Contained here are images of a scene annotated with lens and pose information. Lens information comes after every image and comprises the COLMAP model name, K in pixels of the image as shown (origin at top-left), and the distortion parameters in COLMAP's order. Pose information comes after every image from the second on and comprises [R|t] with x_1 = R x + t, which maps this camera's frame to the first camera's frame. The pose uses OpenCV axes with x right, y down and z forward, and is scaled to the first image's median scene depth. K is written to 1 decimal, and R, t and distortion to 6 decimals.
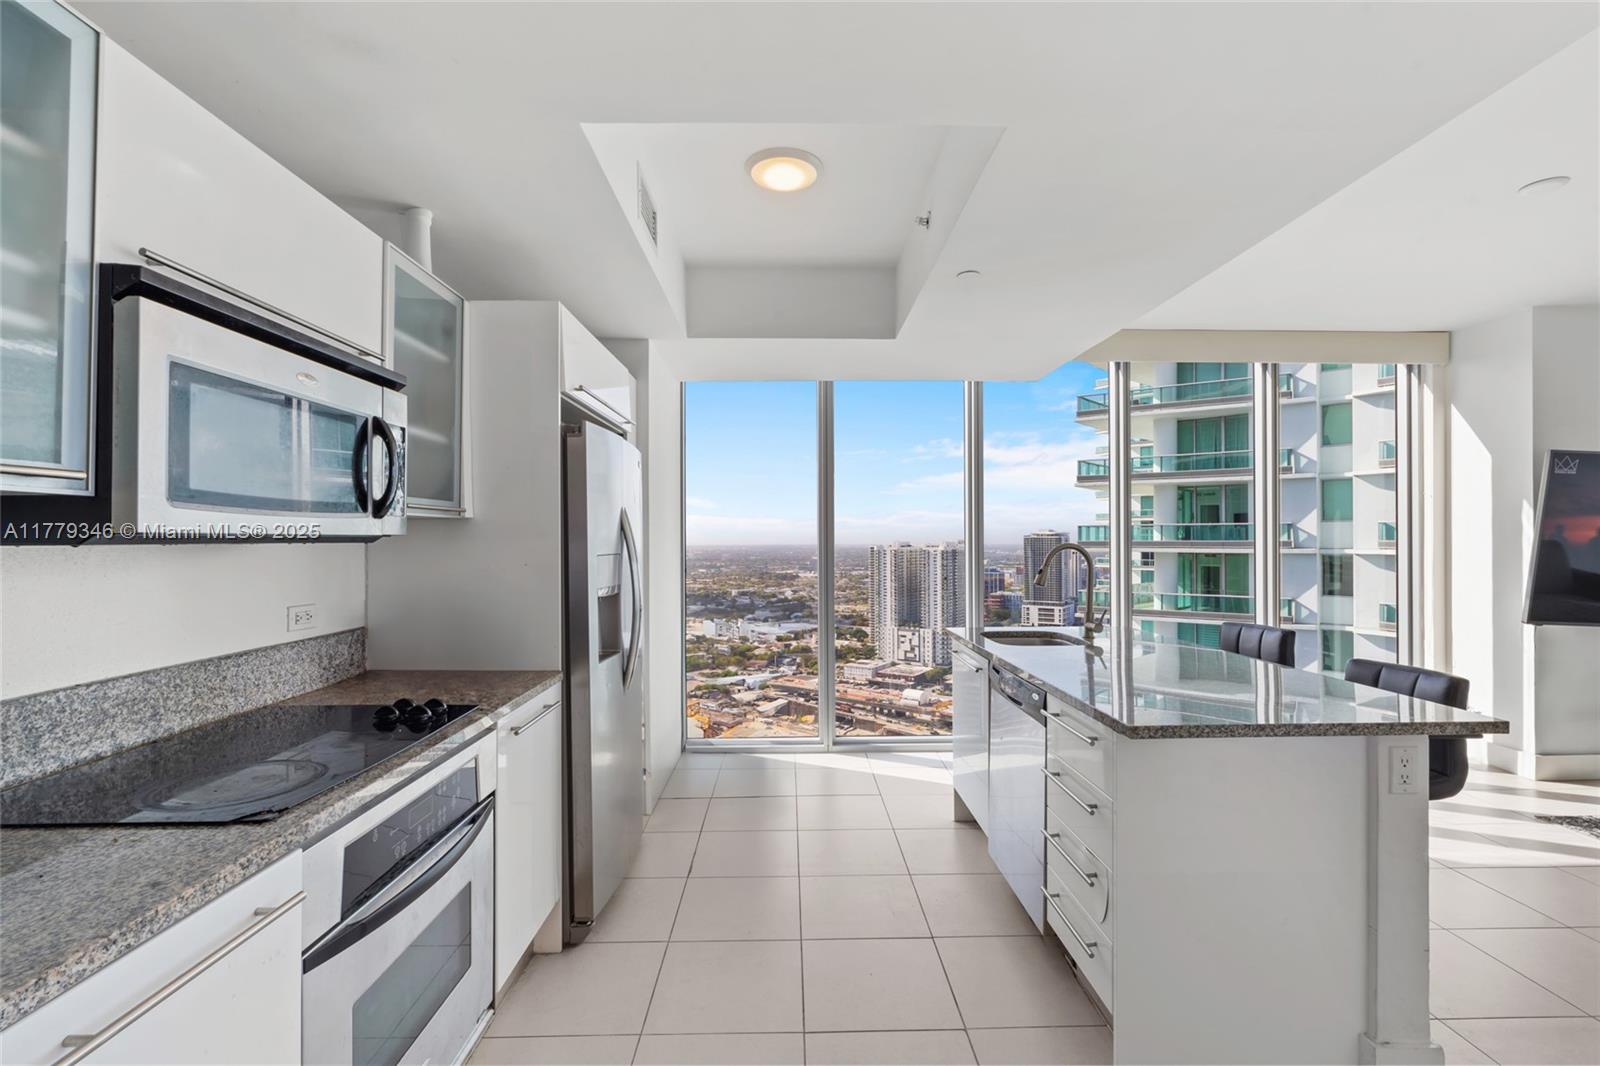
lens RADIAL K [[707.1, 0, 803.8], [0, 707.1, 533.8], [0, 0, 1]] dist [-0.000841, 0.000318]
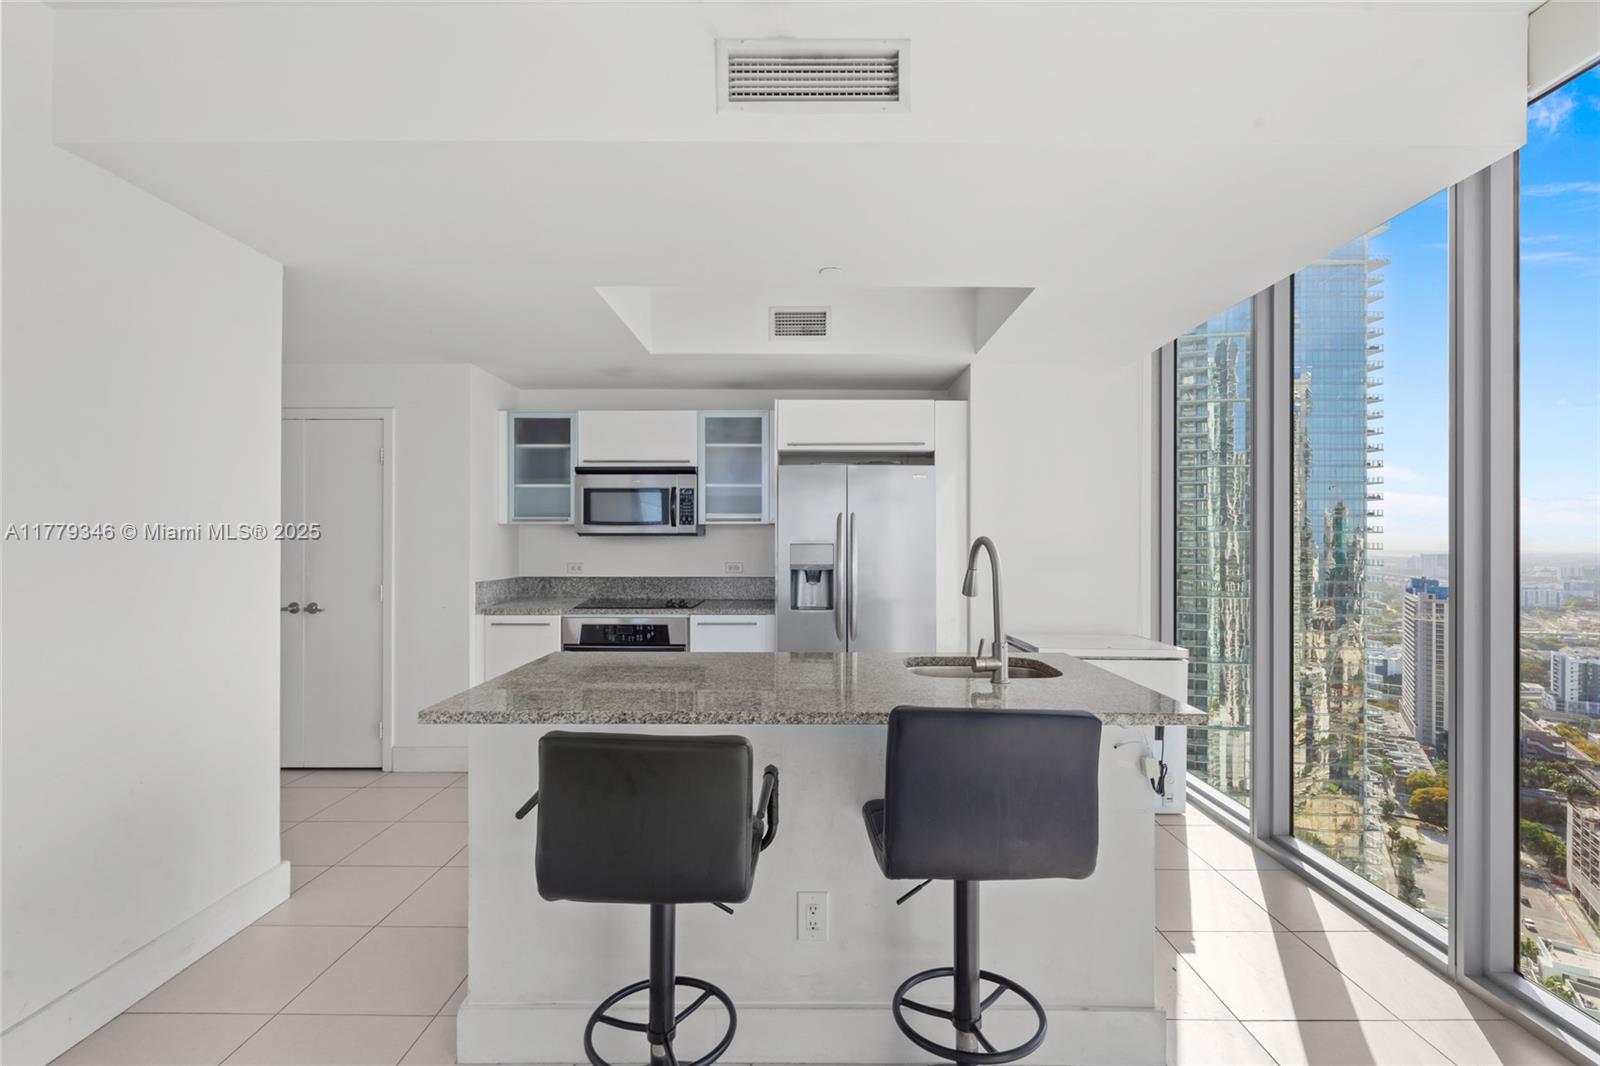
lens RADIAL K [[707.1, 0, 803.8], [0, 707.1, 533.8], [0, 0, 1]] dist [-0.000841, 0.000318]
pose [[-0.034232, -0.010603, -0.999358, 0.107865], [0.000332, 0.999944, -0.010620, 0.001852], [0.999414, -0.000696, -0.034227, 0.086473]]
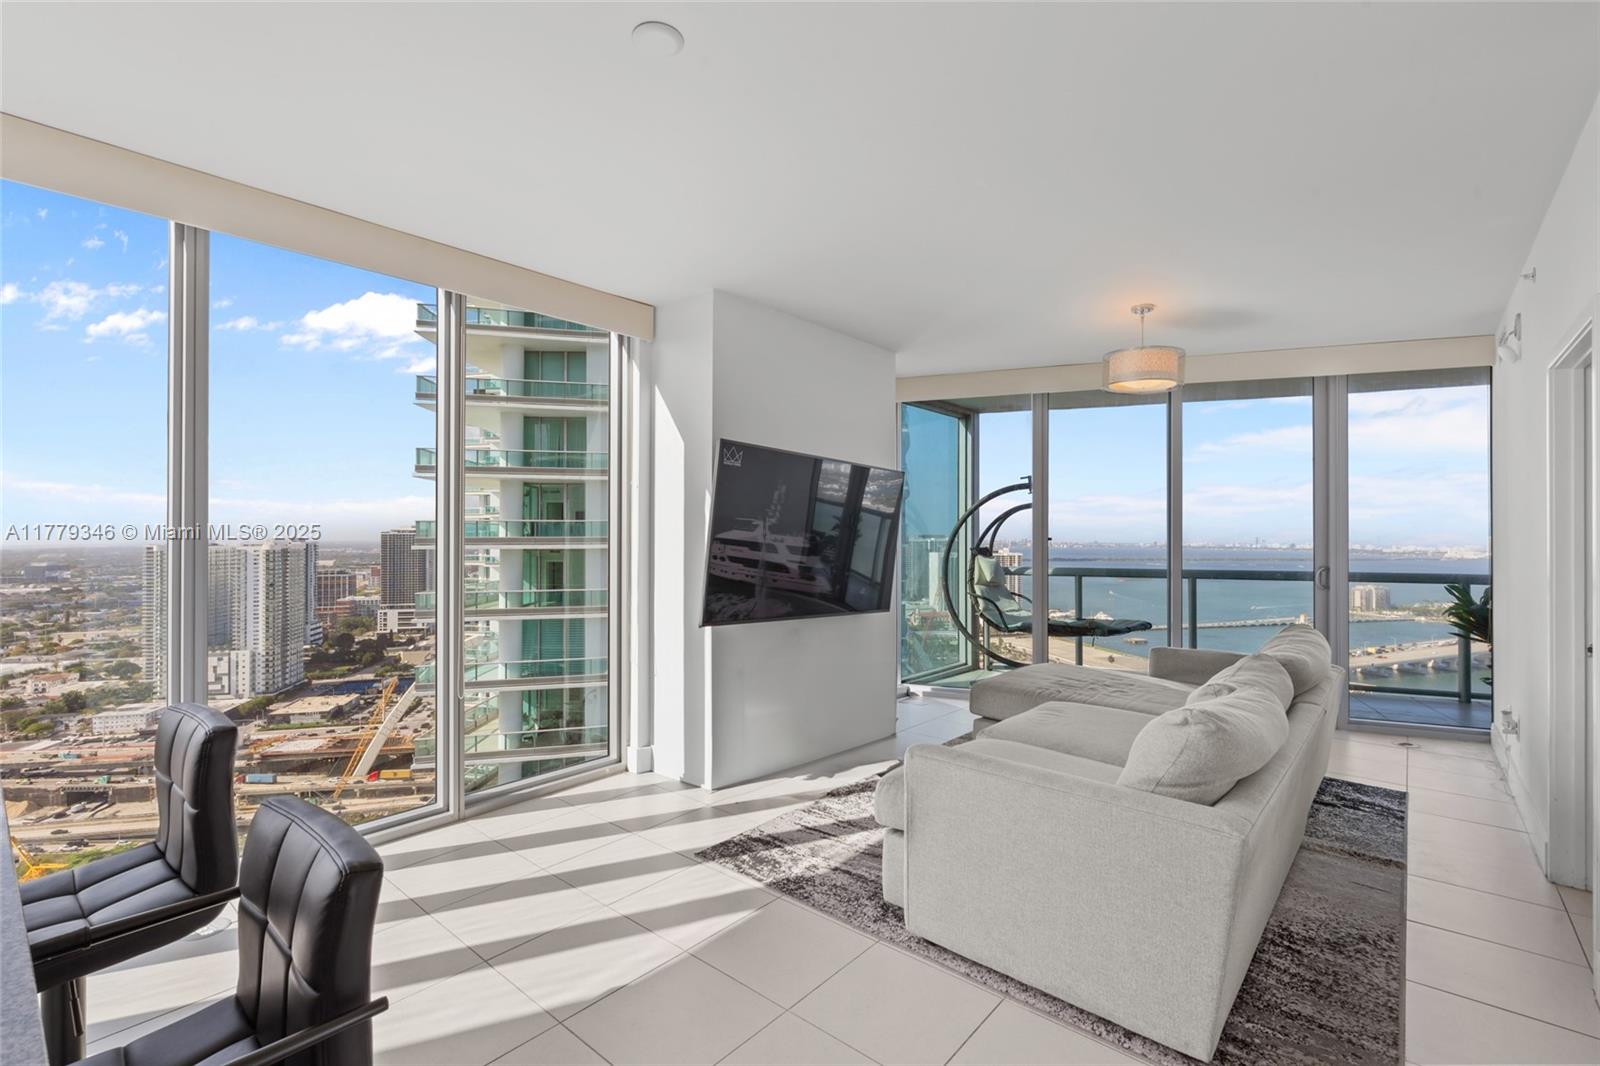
lens RADIAL K [[712.3, 0, 809.7], [0, 712.3, 530.1], [0, 0, 1]] dist [-0.001819, -0.000188]
pose [[0.666542, 0.004073, 0.745457, 0.054178], [-0.003834, 0.999991, -0.002036, 0.000421], [-0.745458, -0.001501, 0.666551, 0.035690]]
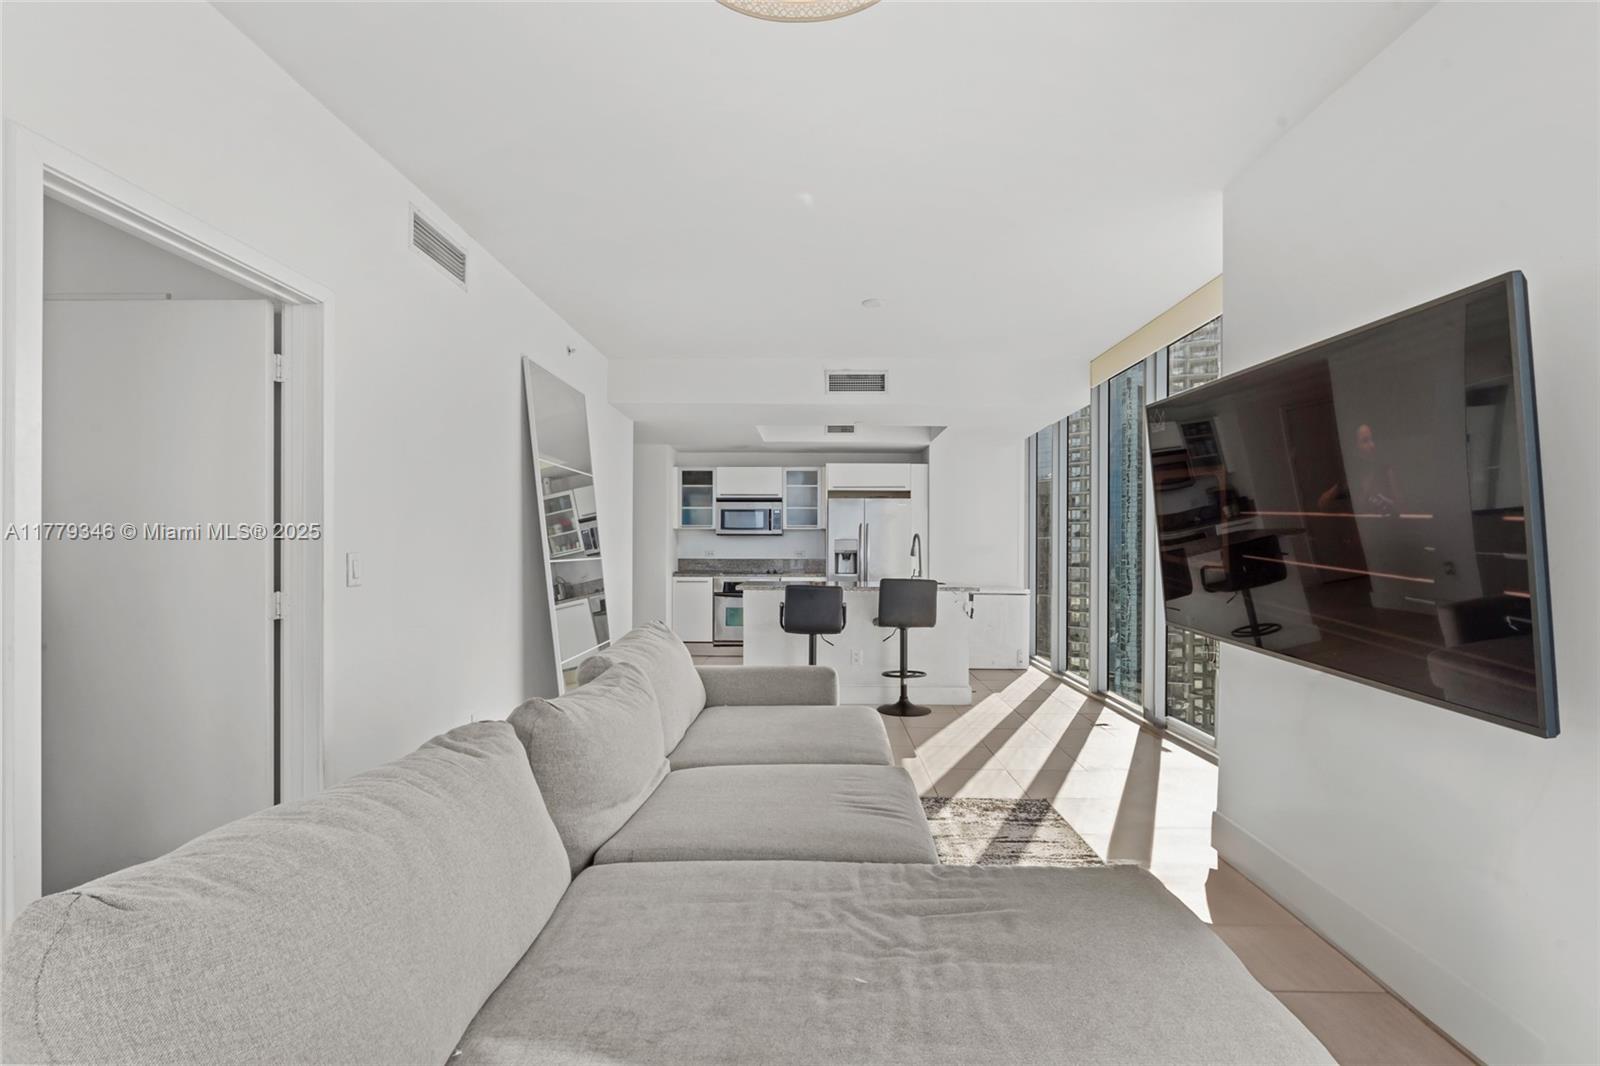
lens RADIAL K [[724.1, 0, 807.7], [0, 724.1, 547.5], [0, 0, 1]] dist [-0.002793, -0.000084]
pose [[-0.039899, 0.000262, -0.999204, 0.234538], [-0.001676, 0.999999, 0.000330, 0.005106], [0.999202, 0.001688, -0.039899, 0.080162]]
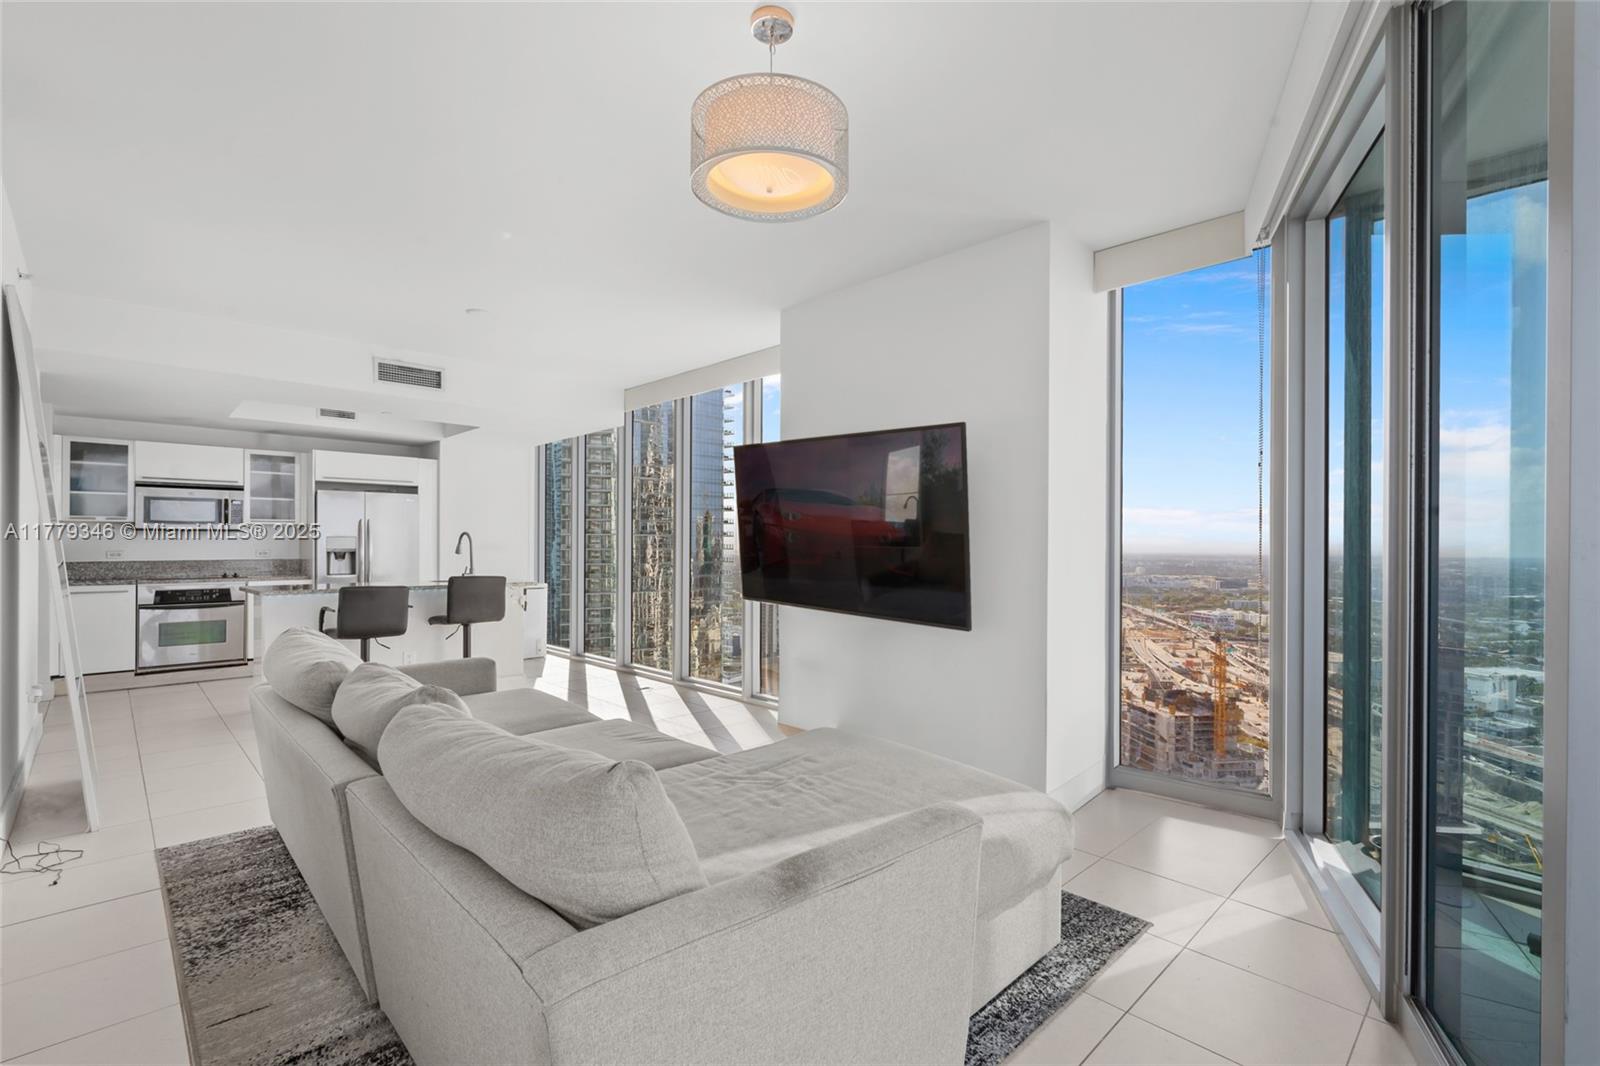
lens RADIAL K [[723.0, 0, 805.7], [0, 723.0, 539.7], [0, 0, 1]] dist [0.002923, 0.000152]
pose [[0.676786, -0.004693, -0.736165, 0.247331], [0.001781, 0.999987, -0.004738, 0.004697], [0.736178, 0.001896, 0.676786, 0.036192]]
